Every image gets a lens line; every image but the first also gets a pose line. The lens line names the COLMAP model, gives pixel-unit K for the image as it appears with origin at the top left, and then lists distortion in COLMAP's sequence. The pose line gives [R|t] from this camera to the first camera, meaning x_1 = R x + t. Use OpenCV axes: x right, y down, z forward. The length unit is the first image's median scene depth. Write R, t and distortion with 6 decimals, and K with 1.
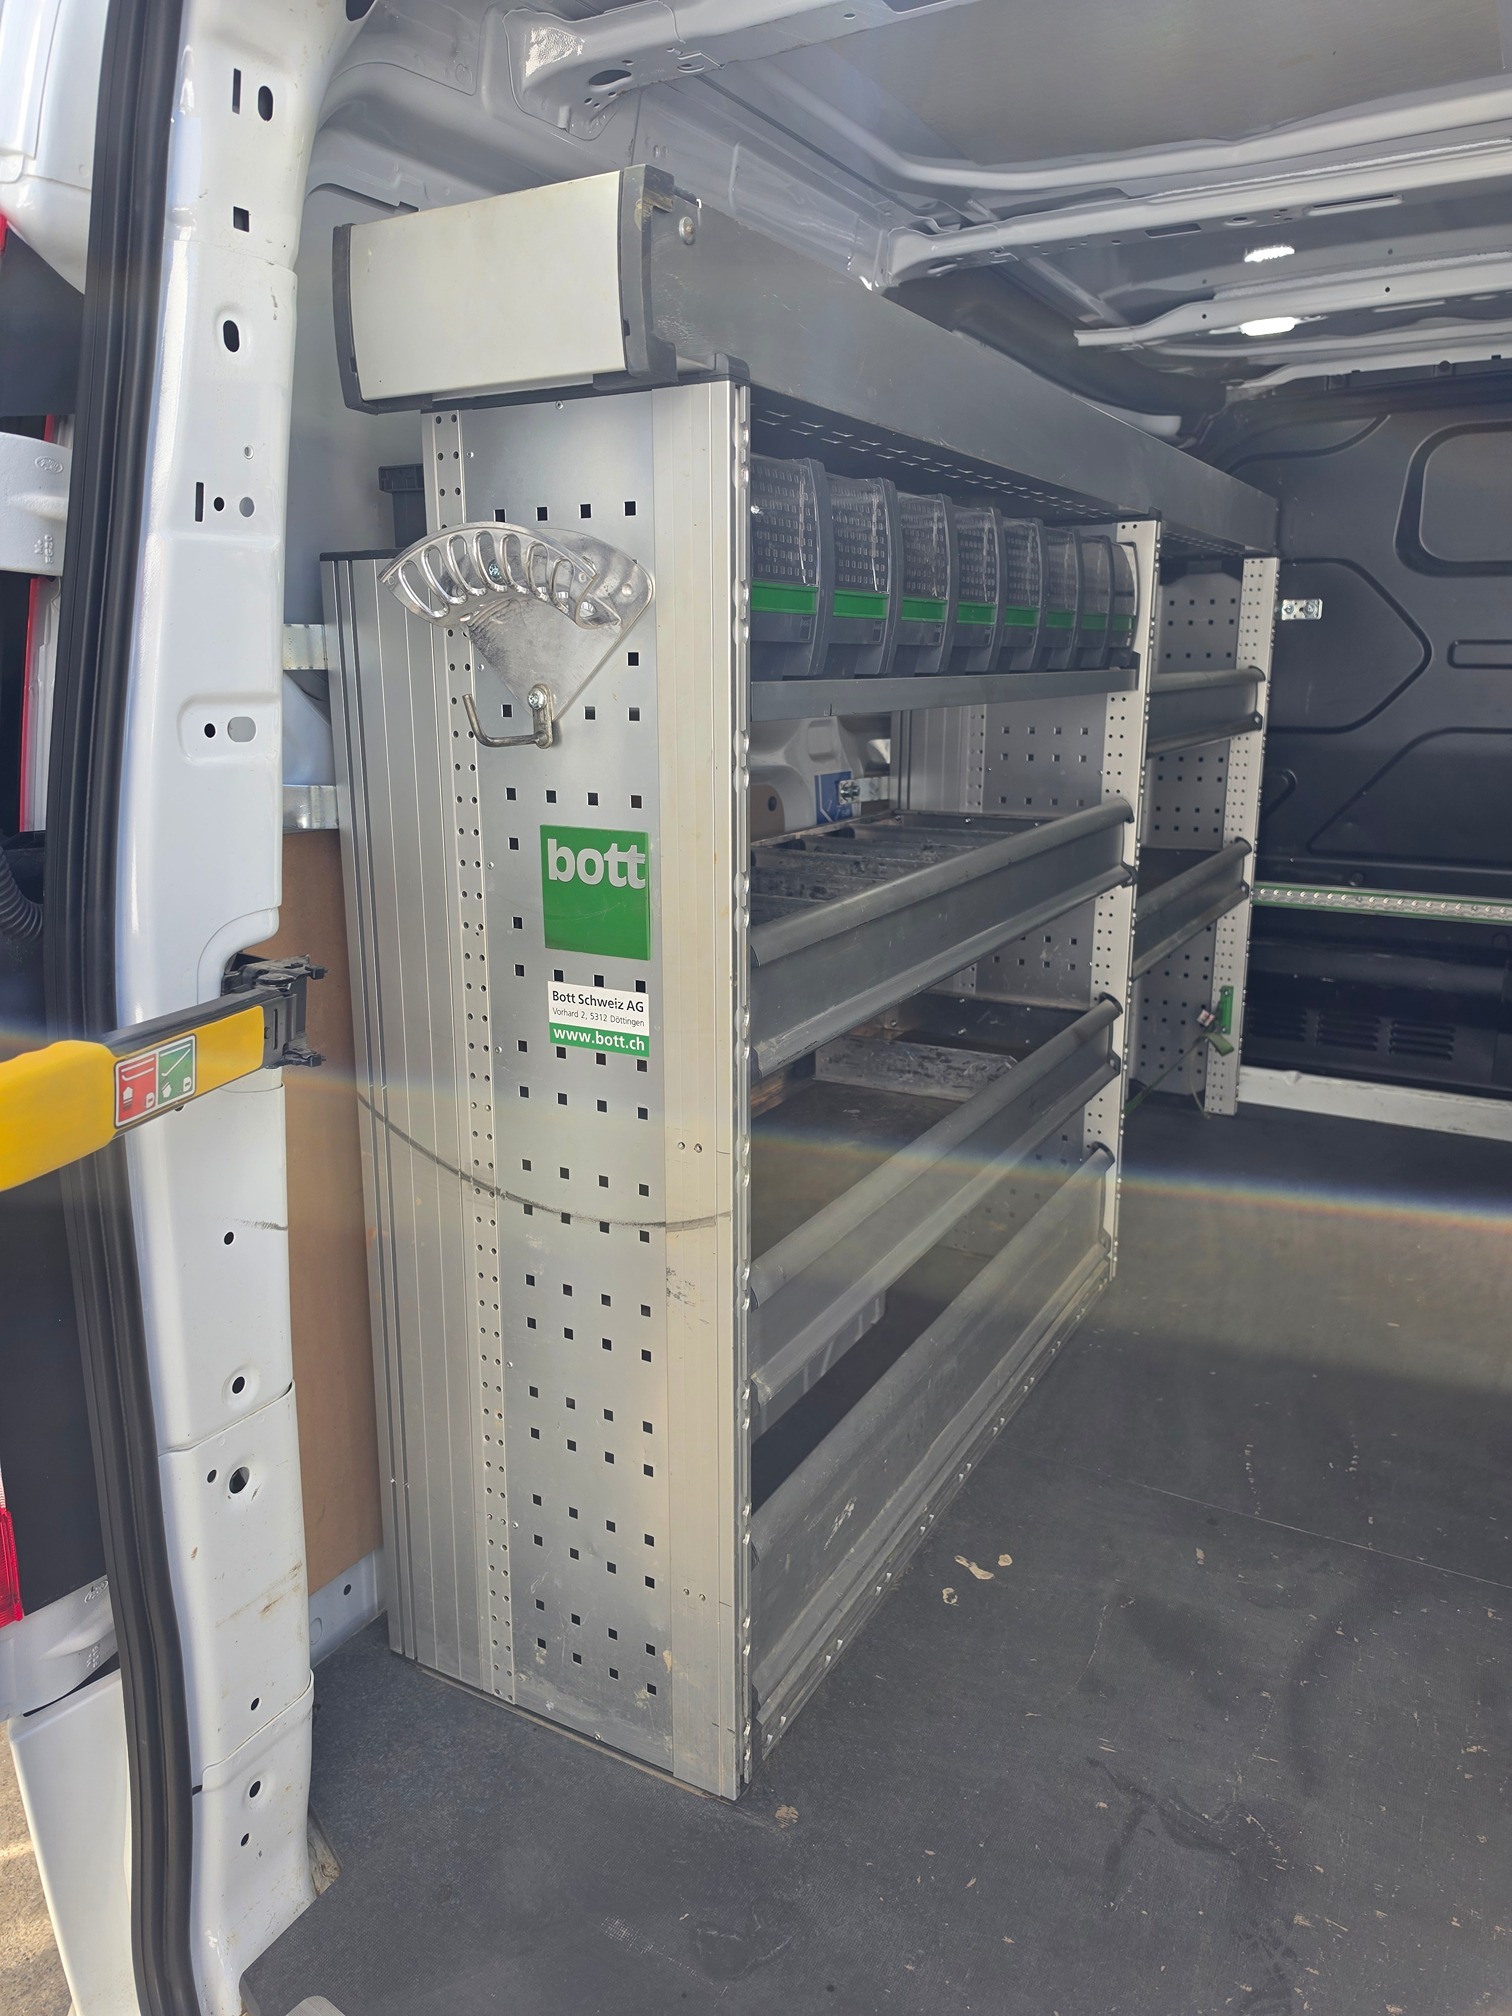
lens RADIAL K [[1382.6, 0, 757.0], [0, 1382.6, 960.0], [0, 0, 1]] dist [0.051397, -0.110648]
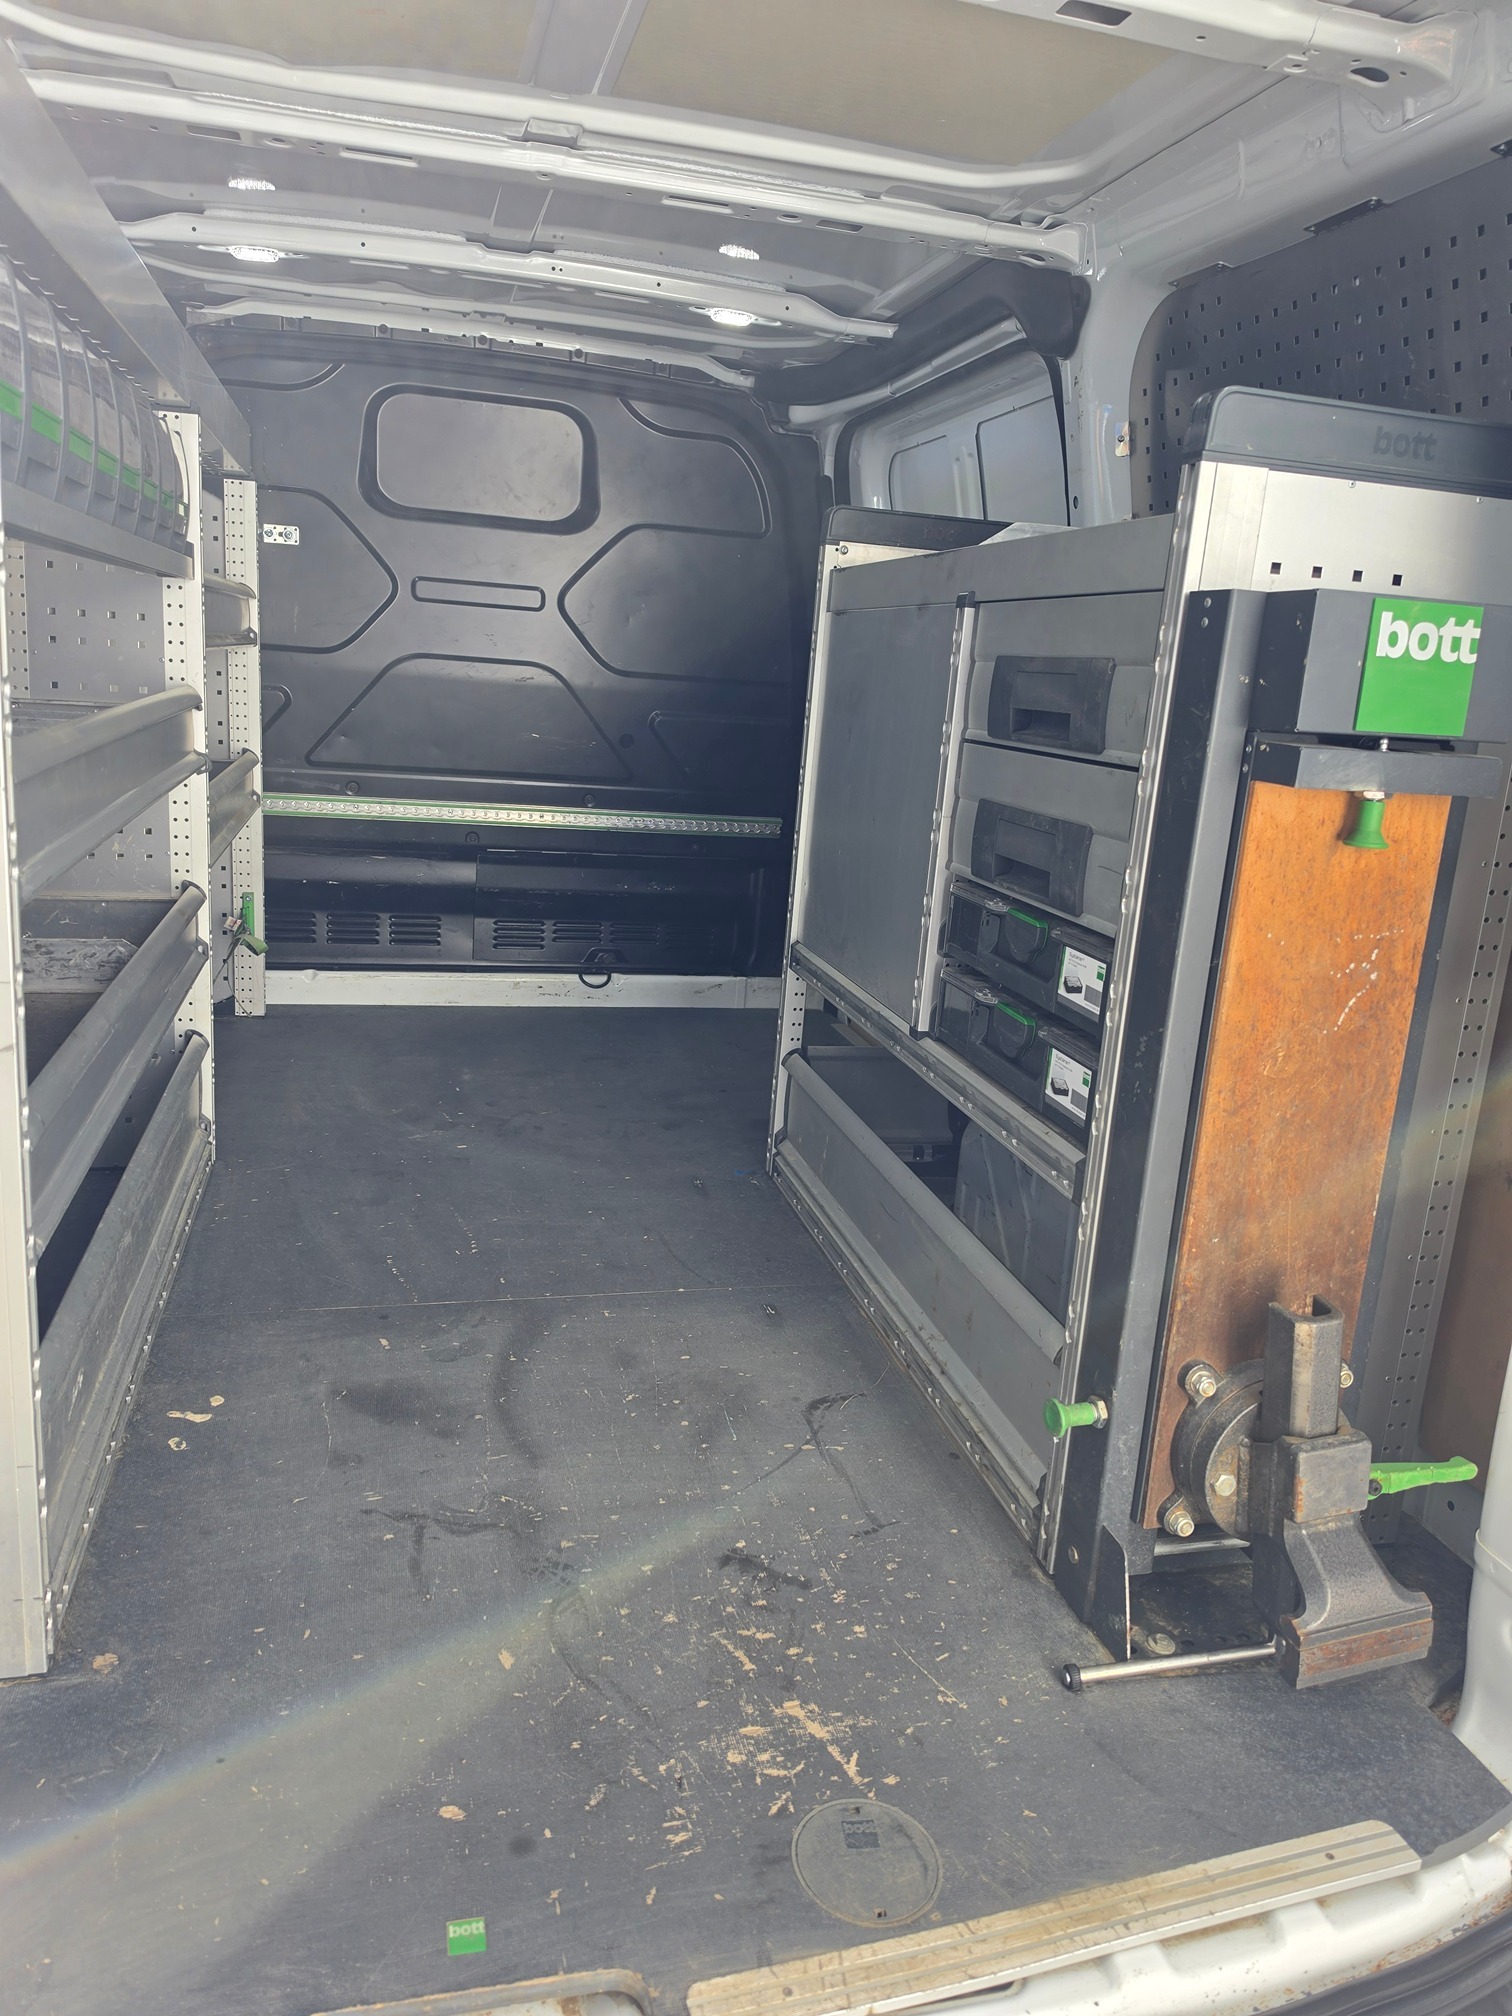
lens RADIAL K [[1384.8, 0, 756.0], [0, 1384.8, 1008.0], [0, 0, 1]] dist [0.000965, -0.066522]
pose [[0.705840, -0.109983, 0.699782, -0.156505], [0.073446, 0.993912, 0.082129, 0.057890], [-0.704554, -0.006573, 0.709620, -0.010855]]
